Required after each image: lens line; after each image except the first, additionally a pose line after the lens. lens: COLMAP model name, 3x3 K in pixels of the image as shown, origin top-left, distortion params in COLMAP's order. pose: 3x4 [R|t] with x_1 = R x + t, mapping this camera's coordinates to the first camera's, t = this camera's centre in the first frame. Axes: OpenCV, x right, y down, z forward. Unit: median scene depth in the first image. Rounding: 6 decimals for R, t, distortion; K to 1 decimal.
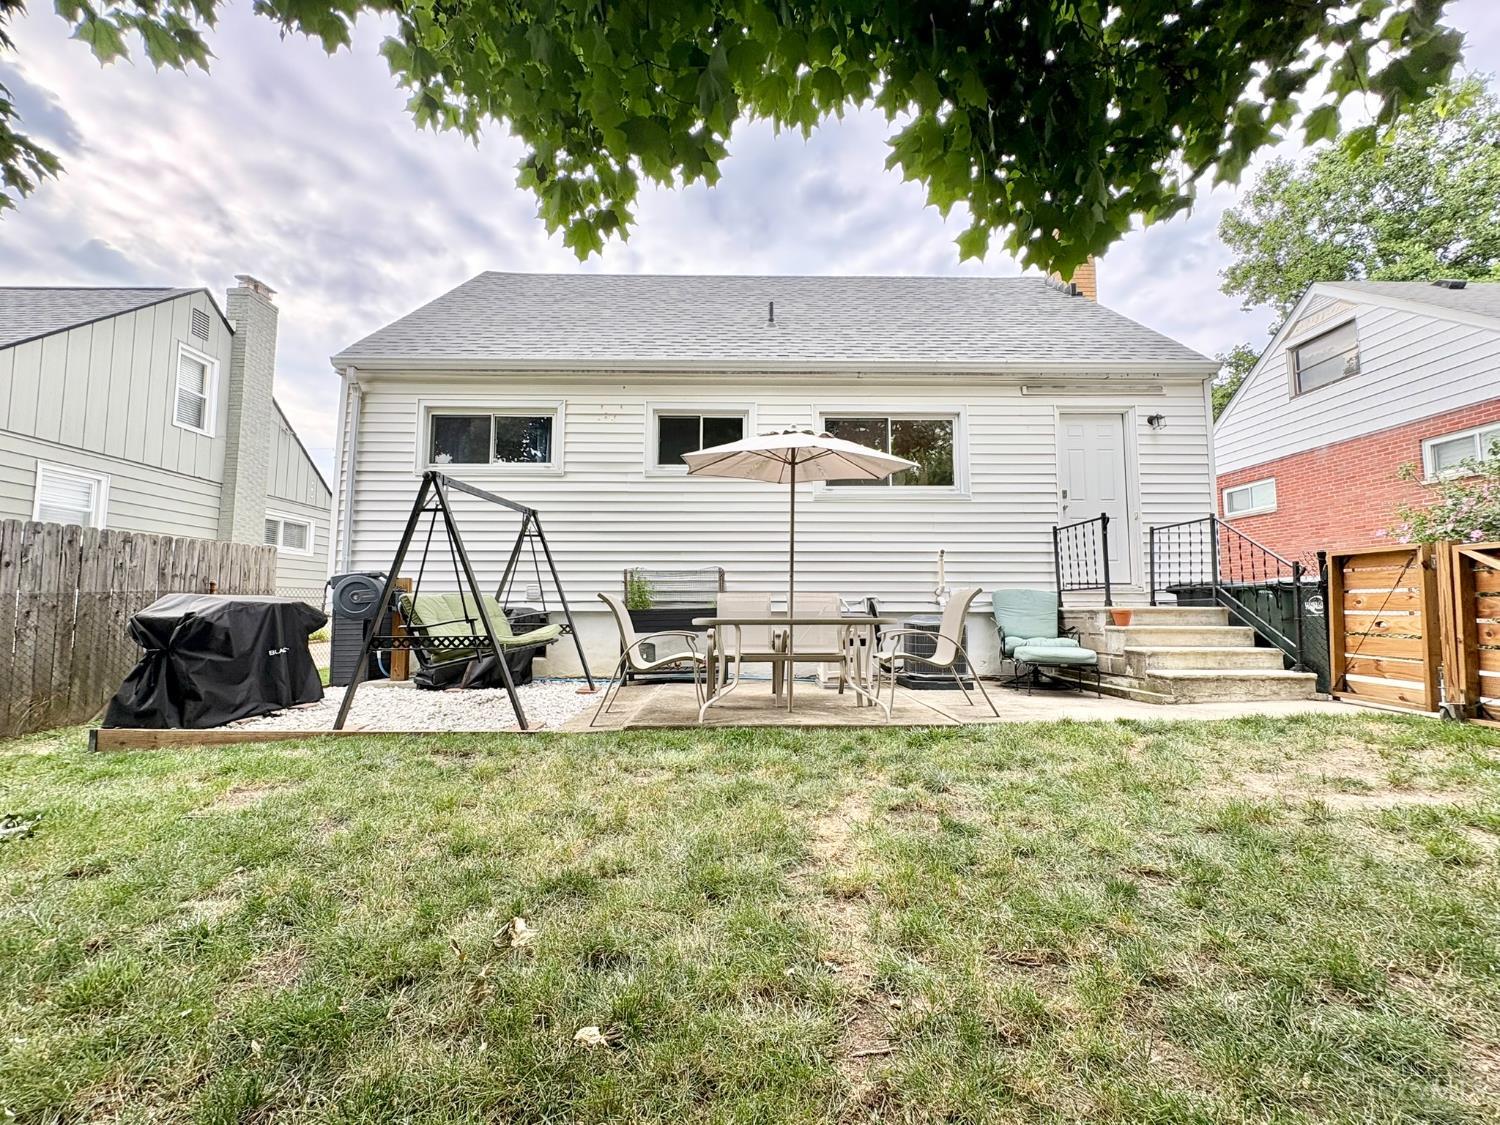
lens RADIAL K [[601.5, 0, 753.9], [0, 601.5, 560.9], [0, 0, 1]] dist [-0.001575, -0.000153]
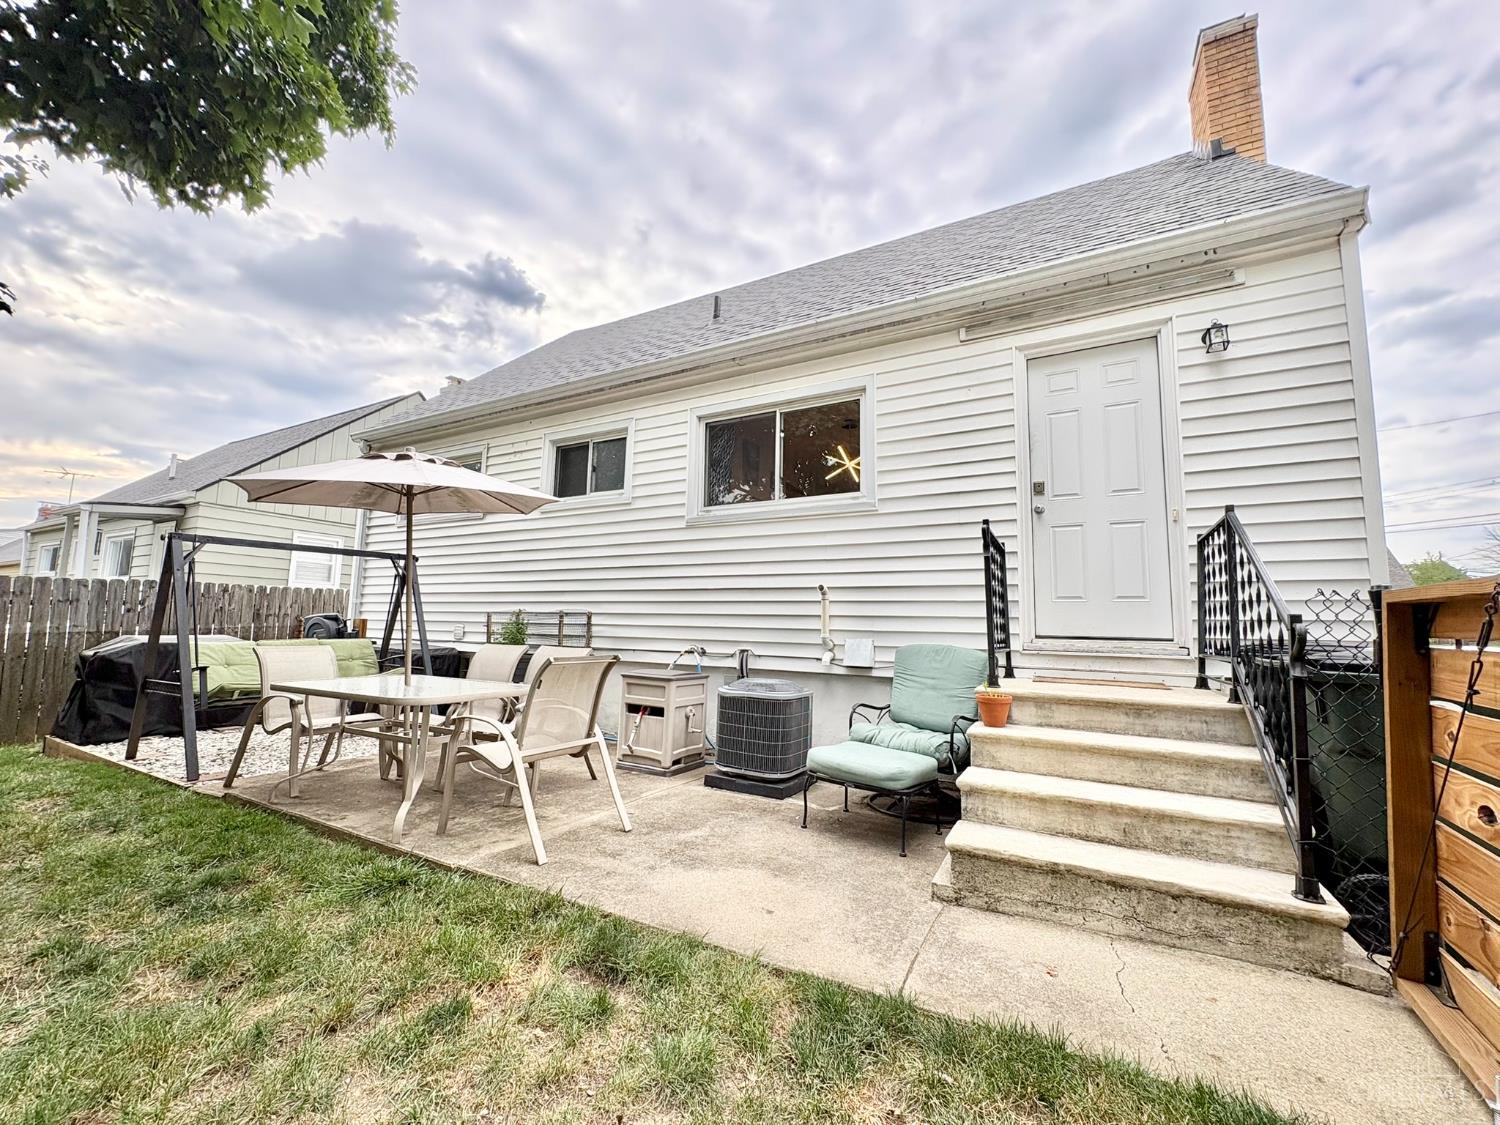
lens RADIAL K [[601.5, 0, 753.9], [0, 601.5, 560.9], [0, 0, 1]] dist [-0.001575, -0.000153]
pose [[0.870965, -0.036586, -0.489981, 0.580075], [0.019231, 0.998998, -0.040409, -0.019356], [0.490968, 0.025773, 0.870796, 0.344342]]
